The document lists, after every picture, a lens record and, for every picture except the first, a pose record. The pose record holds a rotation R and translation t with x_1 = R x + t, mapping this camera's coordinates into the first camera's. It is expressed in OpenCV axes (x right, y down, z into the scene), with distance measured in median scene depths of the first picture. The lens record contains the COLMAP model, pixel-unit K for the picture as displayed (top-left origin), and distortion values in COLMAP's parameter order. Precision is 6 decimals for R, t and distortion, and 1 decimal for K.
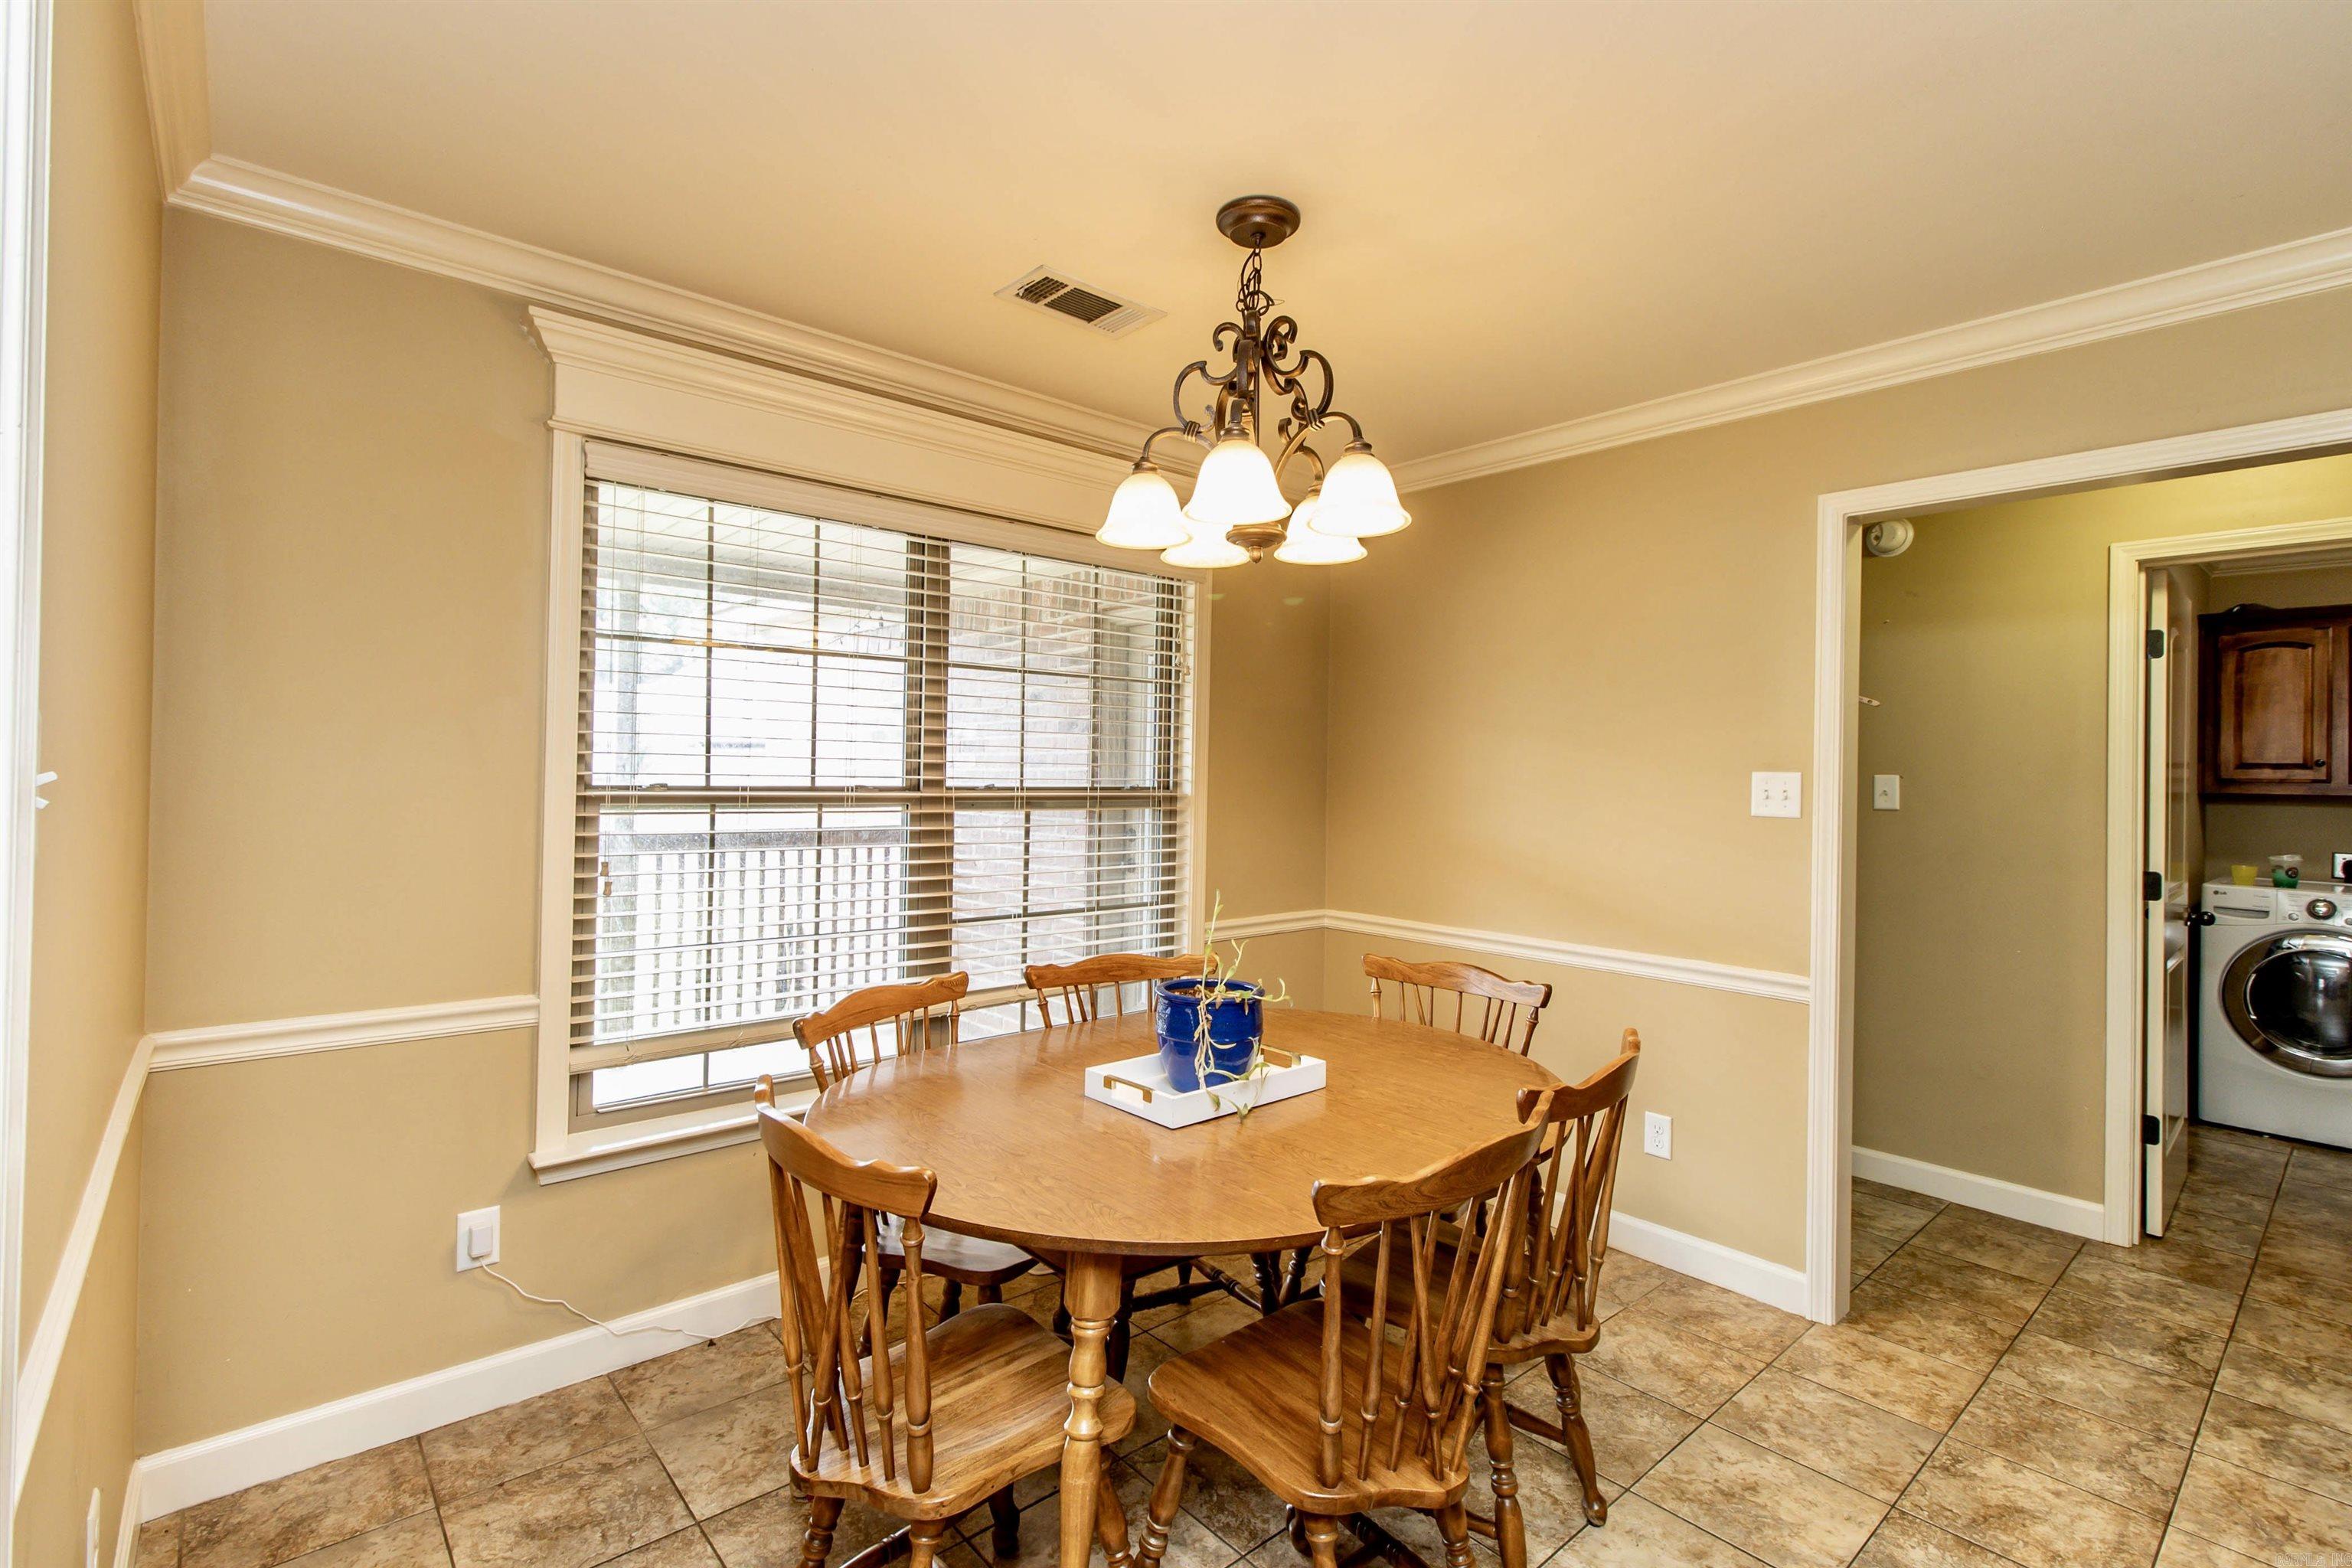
lens RADIAL K [[1074.7, 0, 1172.8], [0, 1074.7, 793.7], [0, 0, 1]] dist [-0.004968, -0.001482]
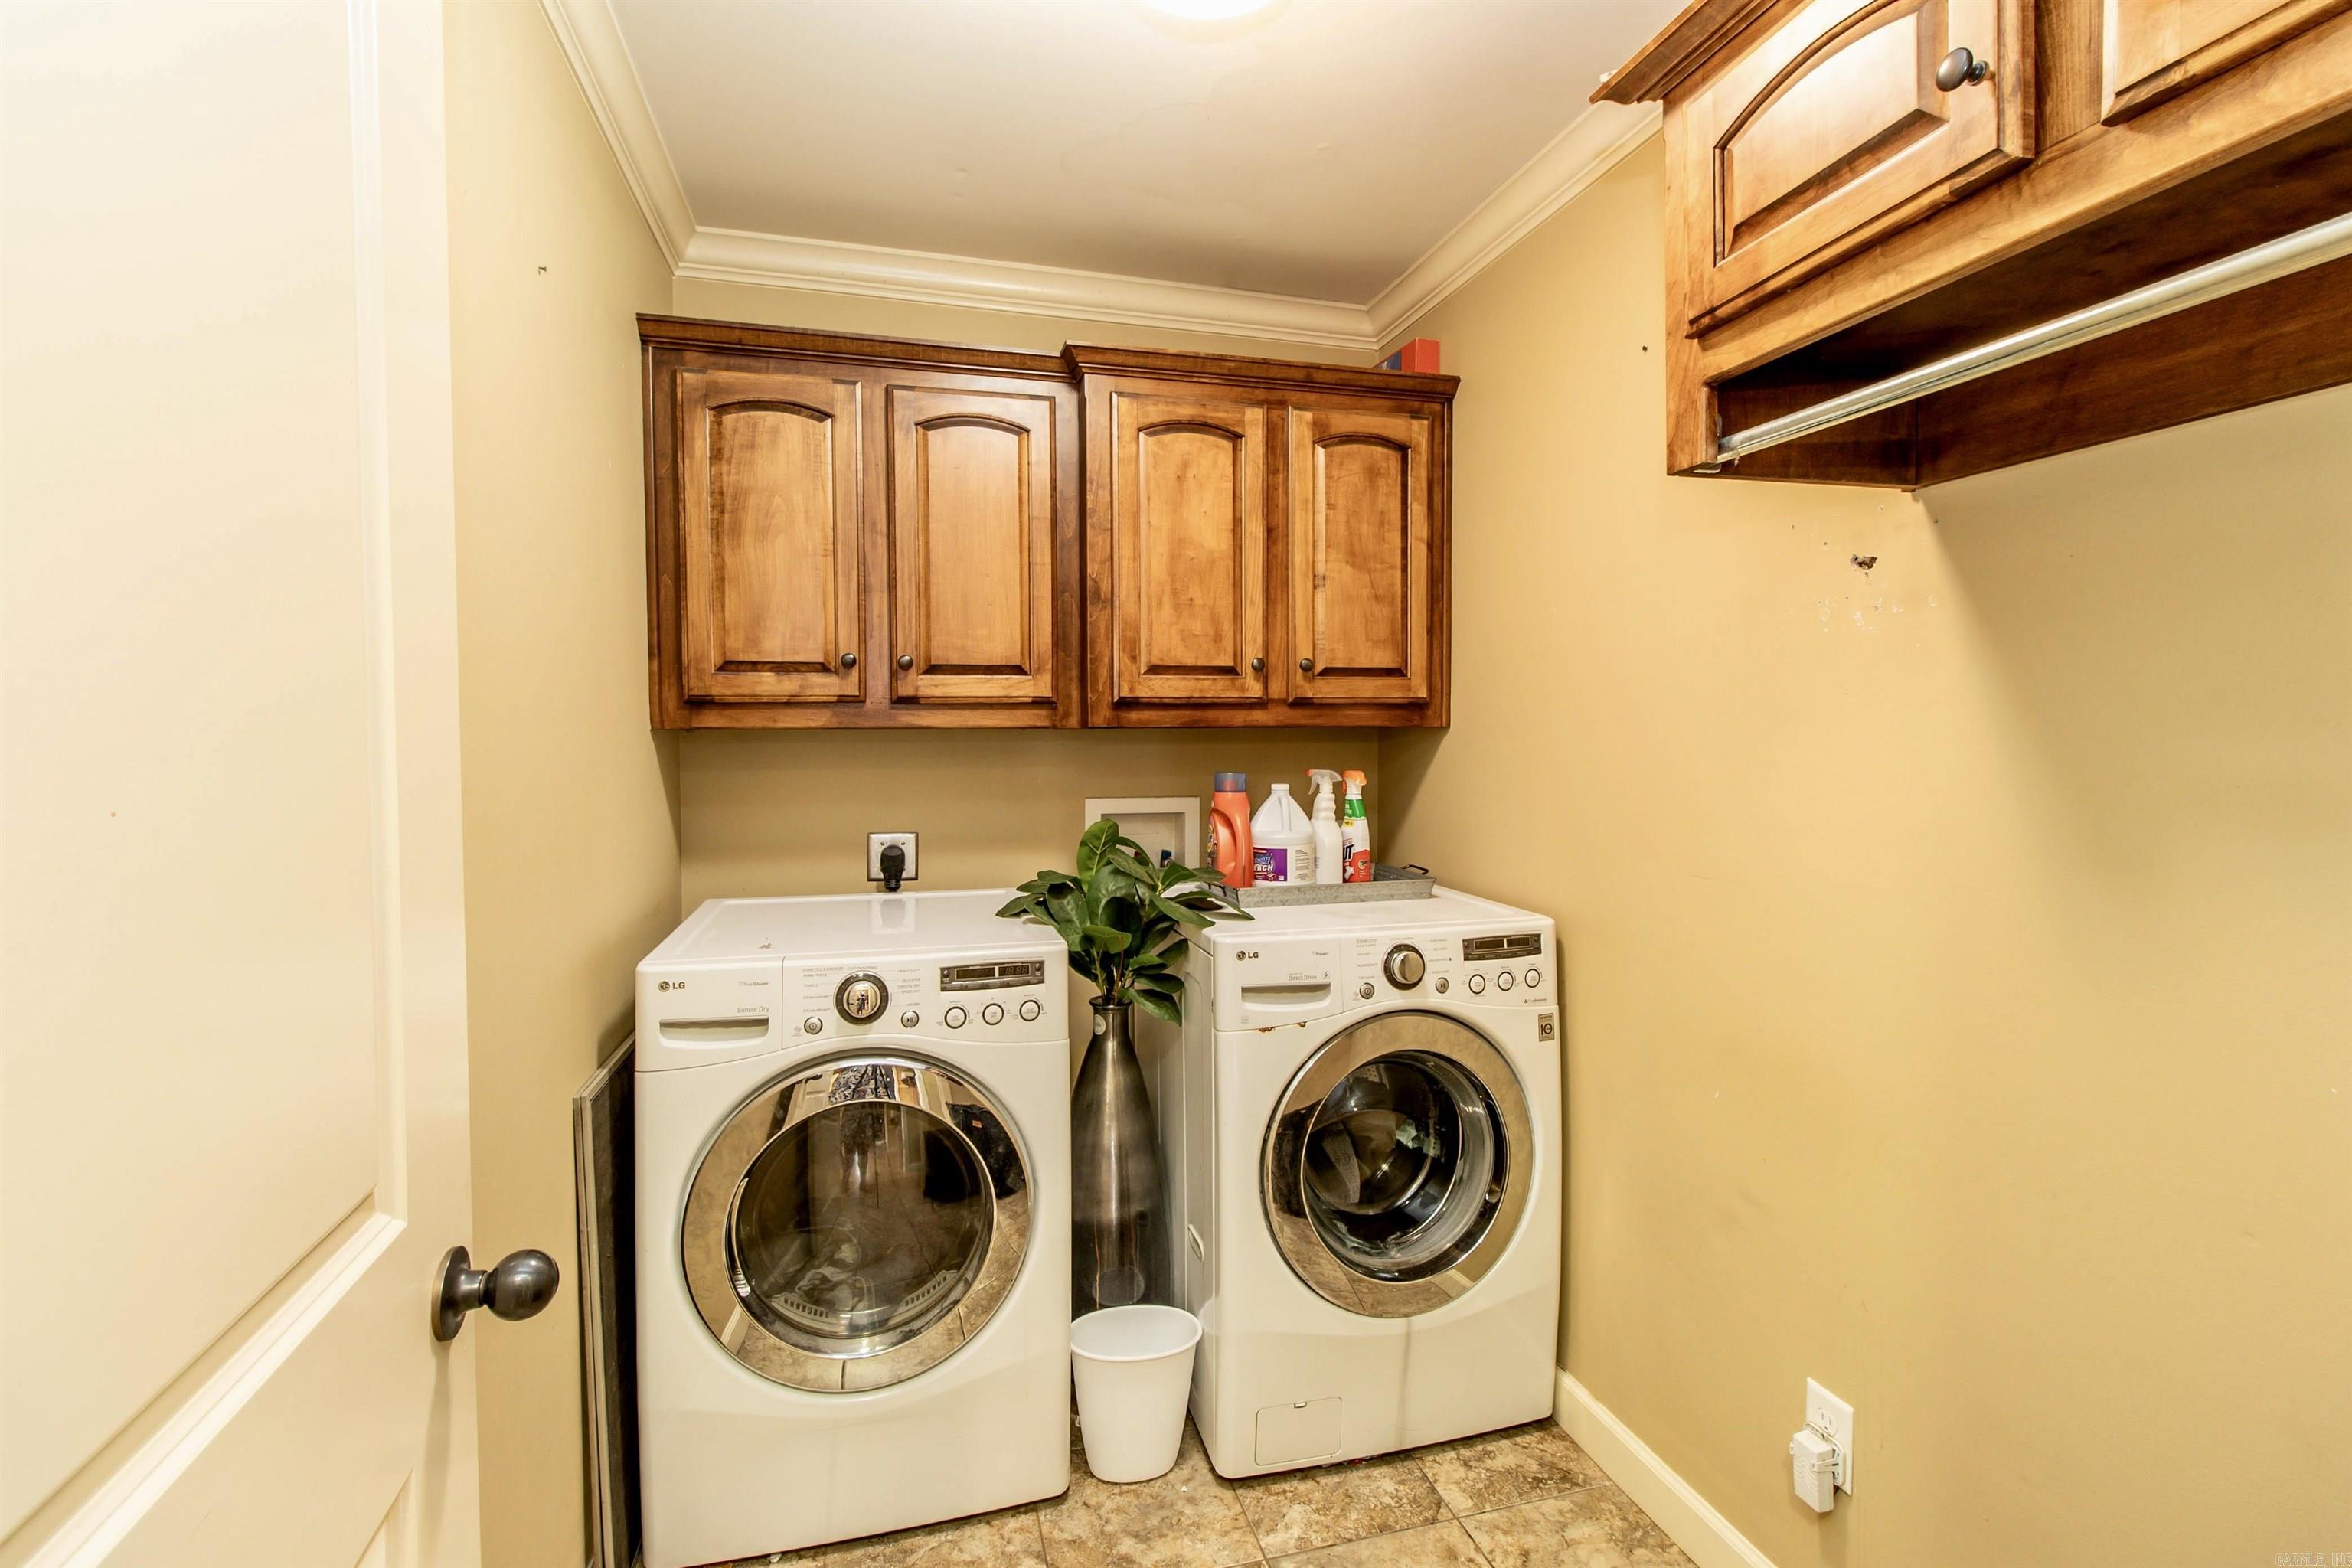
lens RADIAL K [[1074.7, 0, 1170.5], [0, 1074.7, 771.9], [0, 0, 1]] dist [-0.004968, -0.001482]
pose [[0.441404, -0.041092, 0.896367, 0.677563], [0.011394, 0.999127, 0.040192, 0.003082], [-0.897236, -0.007527, 0.441487, 0.631702]]
